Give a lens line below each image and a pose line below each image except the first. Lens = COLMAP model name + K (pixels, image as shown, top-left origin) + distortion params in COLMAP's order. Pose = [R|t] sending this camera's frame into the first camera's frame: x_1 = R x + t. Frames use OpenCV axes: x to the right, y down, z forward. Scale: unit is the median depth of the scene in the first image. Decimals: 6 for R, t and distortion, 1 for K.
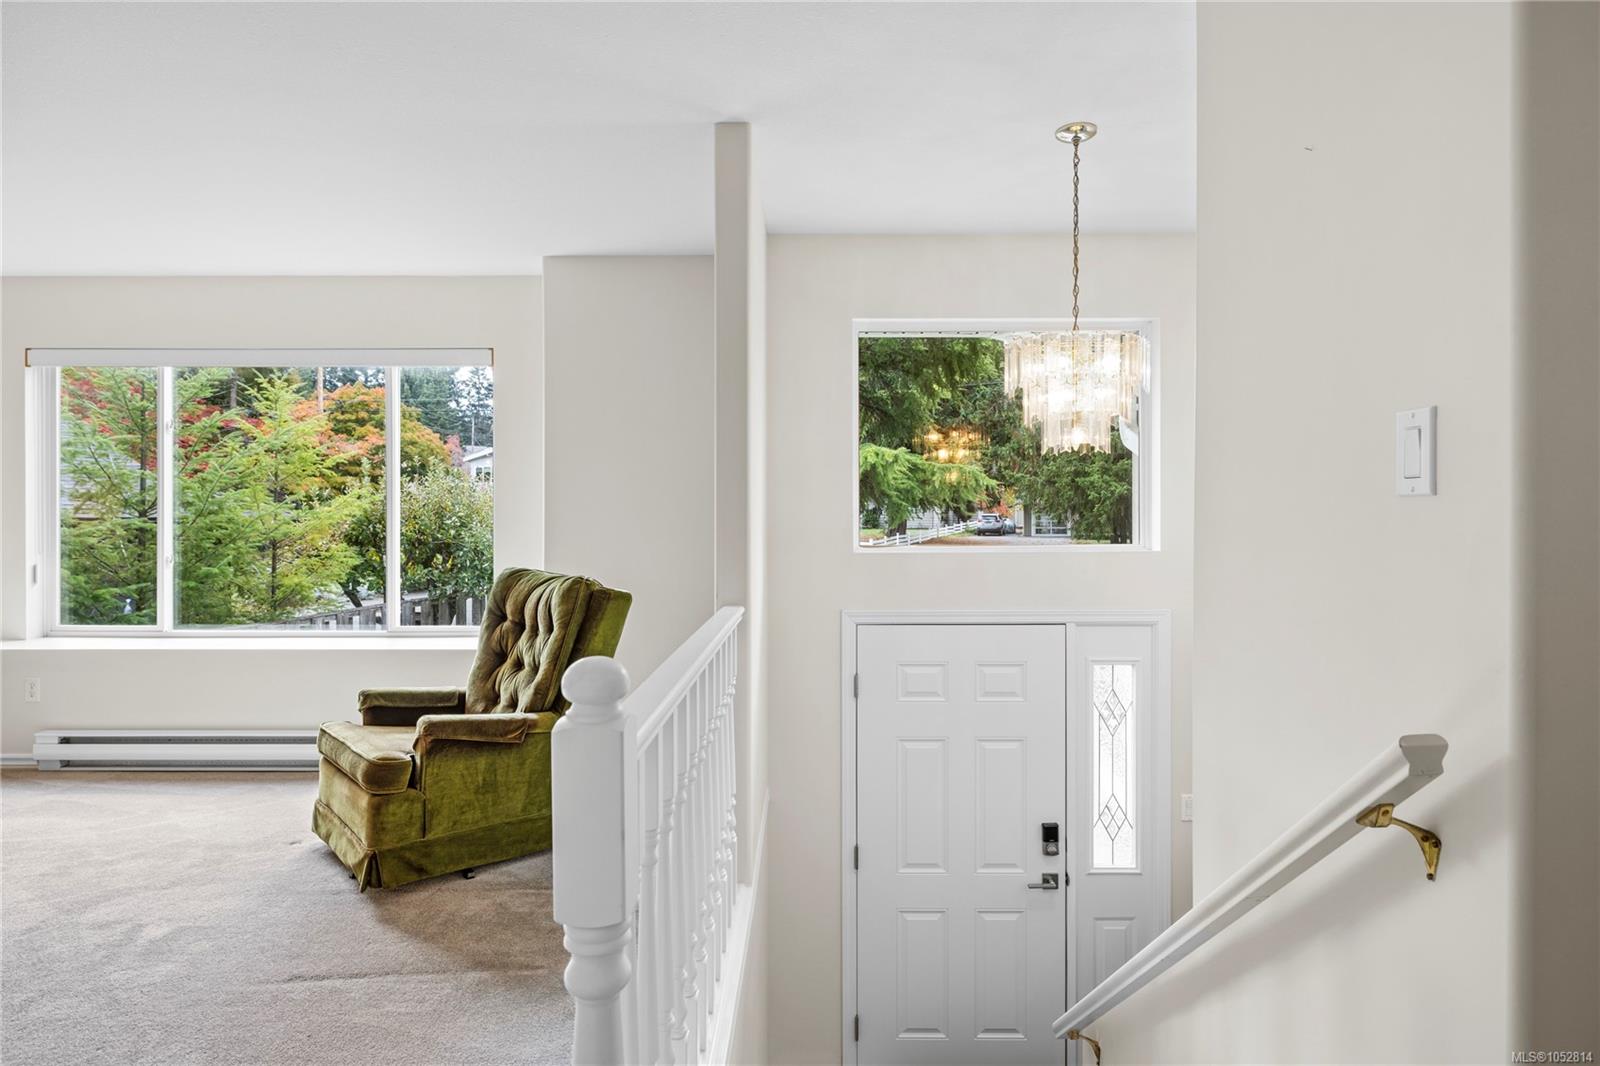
lens RADIAL K [[872.2, 0, 802.0], [0, 872.2, 521.5], [0, 0, 1]] dist [0.002345, 0.000155]
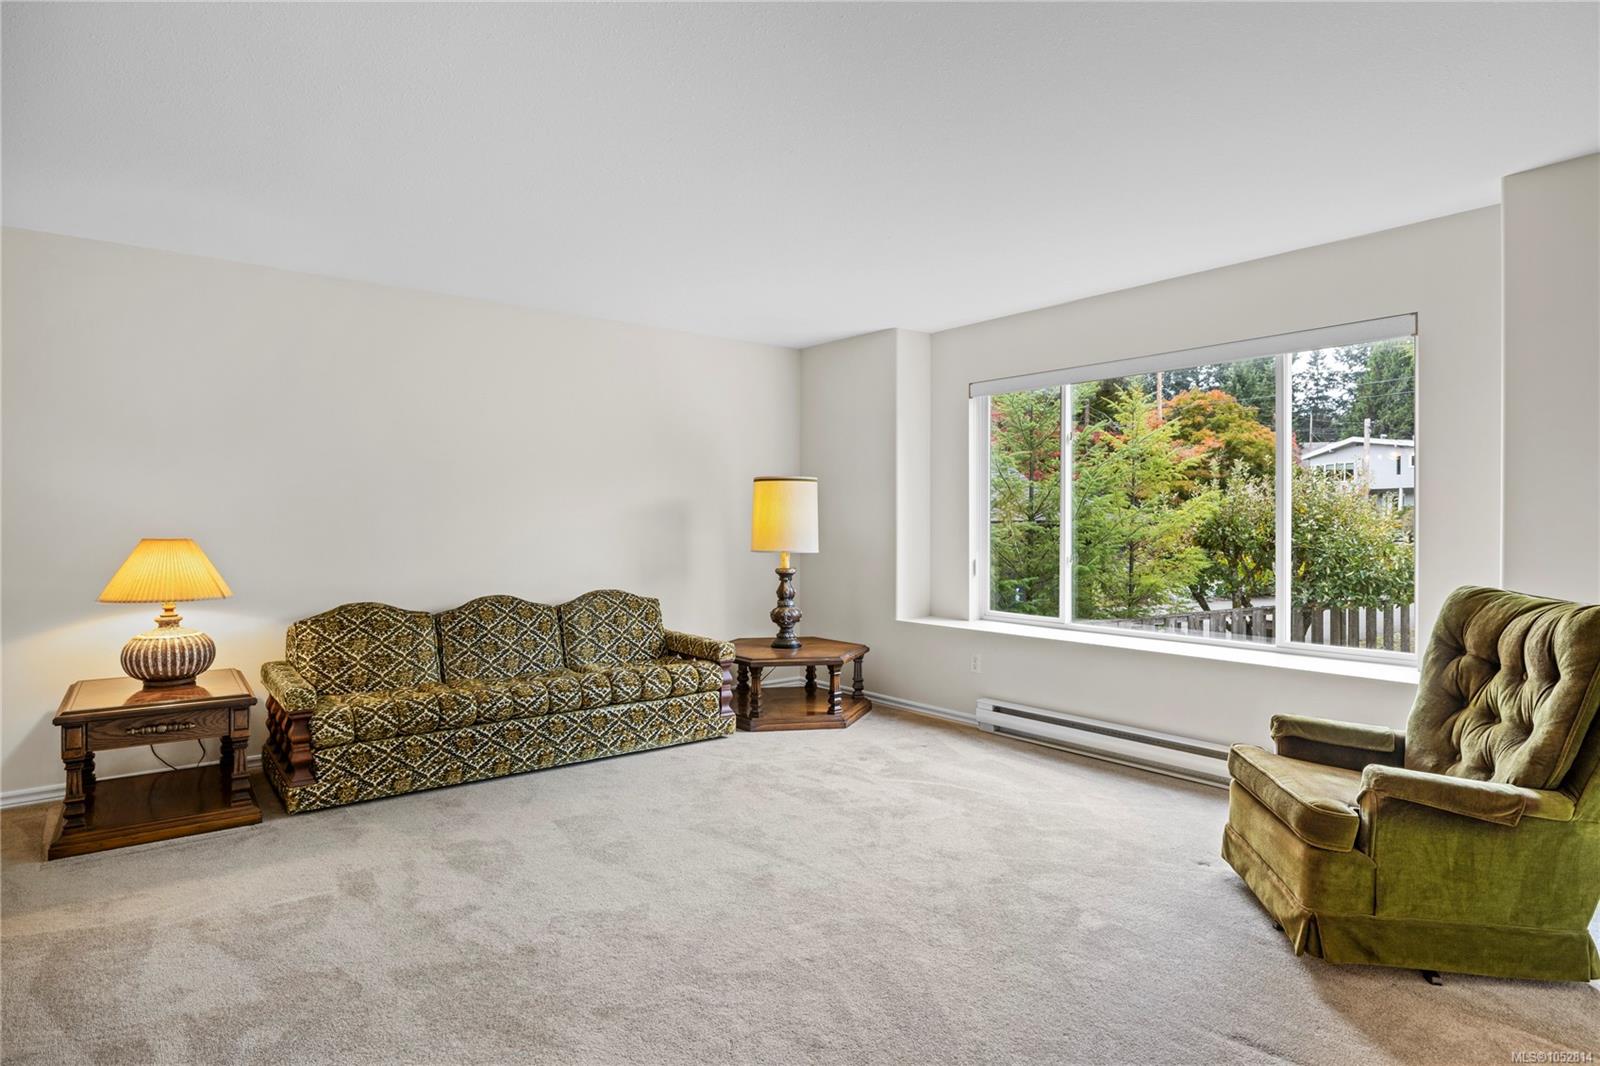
lens RADIAL K [[872.2, 0, 807.8], [0, 872.2, 529.0], [0, 0, 1]] dist [0.002345, 0.000155]
pose [[0.635191, 0.005955, -0.772332, -0.115915], [-0.001591, 0.999978, 0.006403, -0.001662], [0.772353, -0.002838, 0.635187, 0.061791]]
